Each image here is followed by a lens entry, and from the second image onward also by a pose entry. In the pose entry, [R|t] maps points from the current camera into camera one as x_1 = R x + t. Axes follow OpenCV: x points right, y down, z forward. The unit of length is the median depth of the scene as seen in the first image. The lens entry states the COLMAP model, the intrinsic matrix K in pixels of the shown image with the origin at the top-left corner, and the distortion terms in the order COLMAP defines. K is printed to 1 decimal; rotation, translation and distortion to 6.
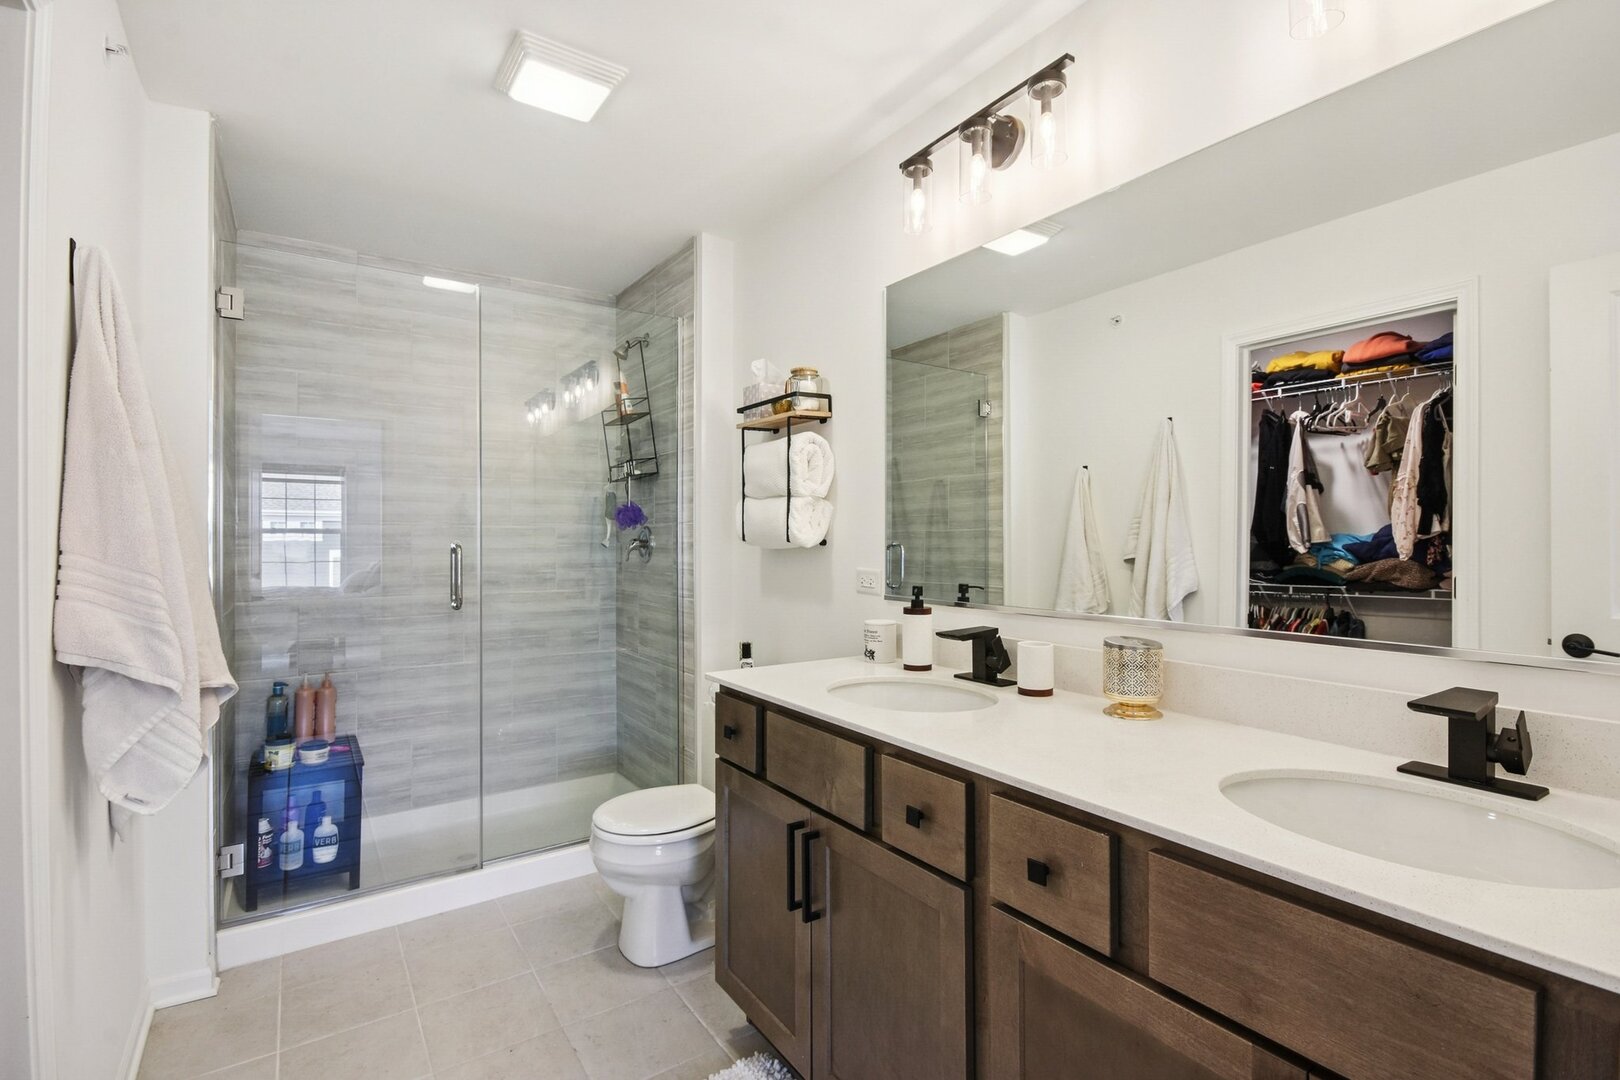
lens RADIAL K [[739.7, 0, 810.0], [0, 739.7, 540.0], [0, 0, 1]] dist [0.001959, -0.000090]
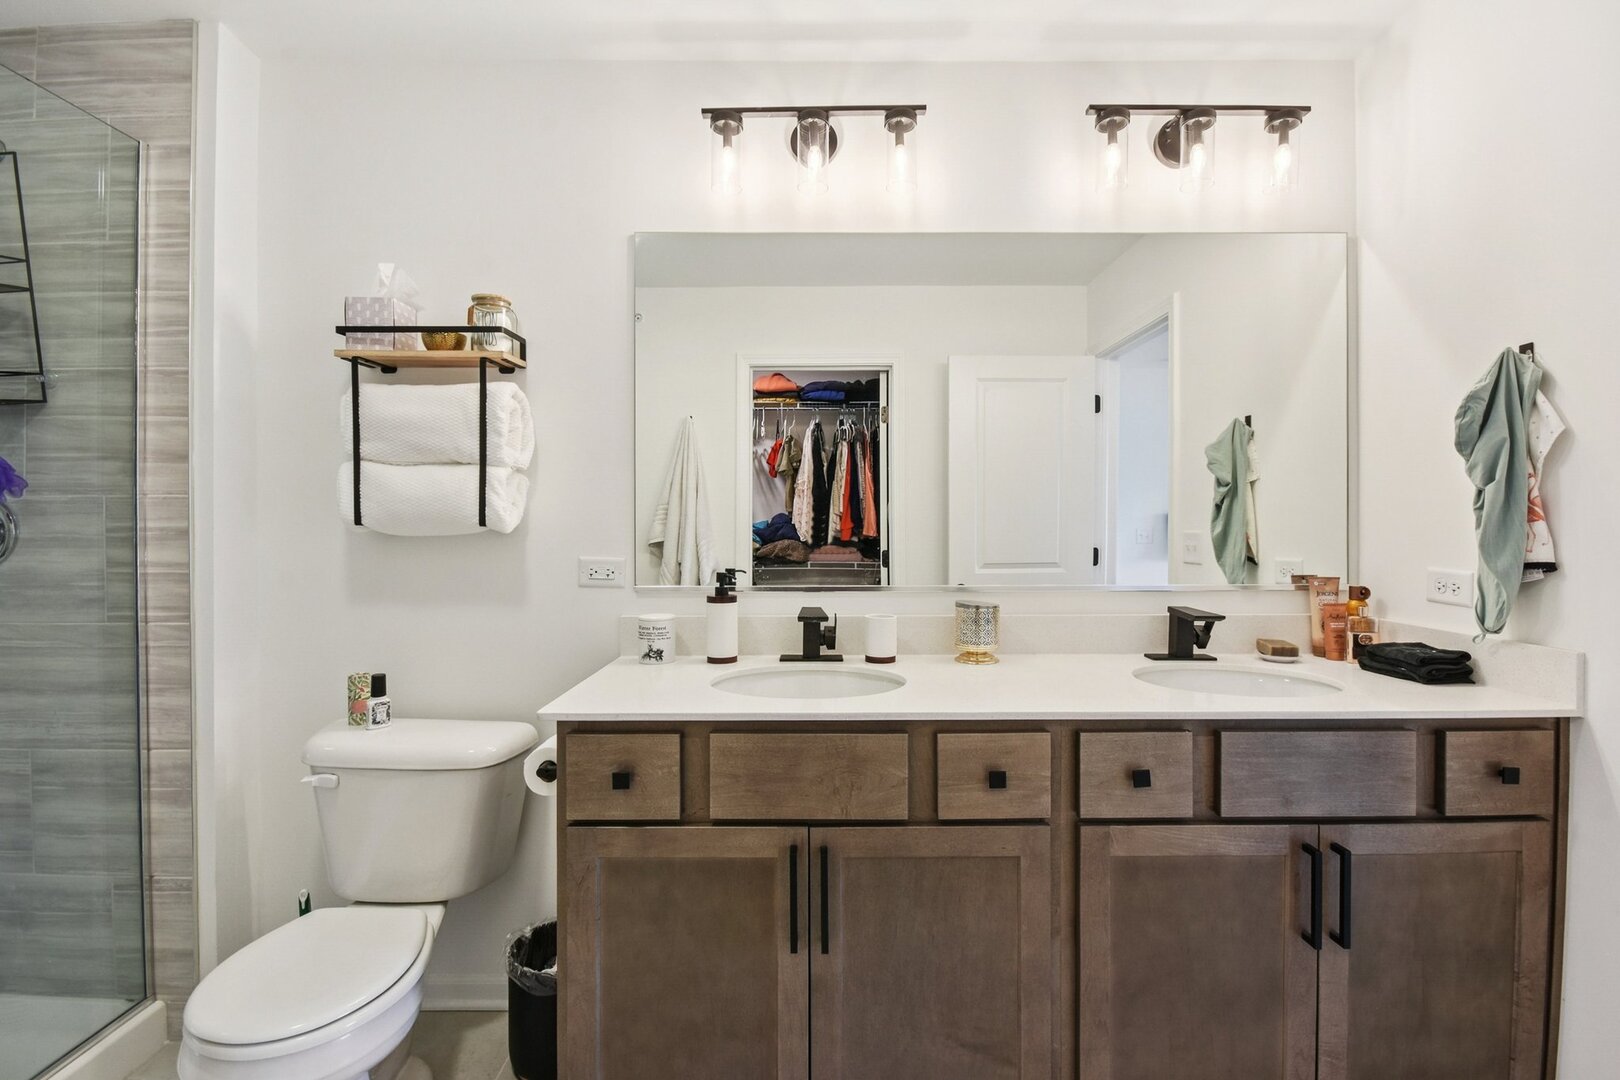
lens RADIAL K [[722.9, 0, 809.6], [0, 722.9, 530.5], [0, 0, 1]] dist [-0.004527, -0.000242]
pose [[0.574489, -0.004031, 0.818502, -0.431934], [0.003094, 0.999991, 0.002753, 0.006491], [-0.818507, 0.000951, 0.574496, 0.312193]]
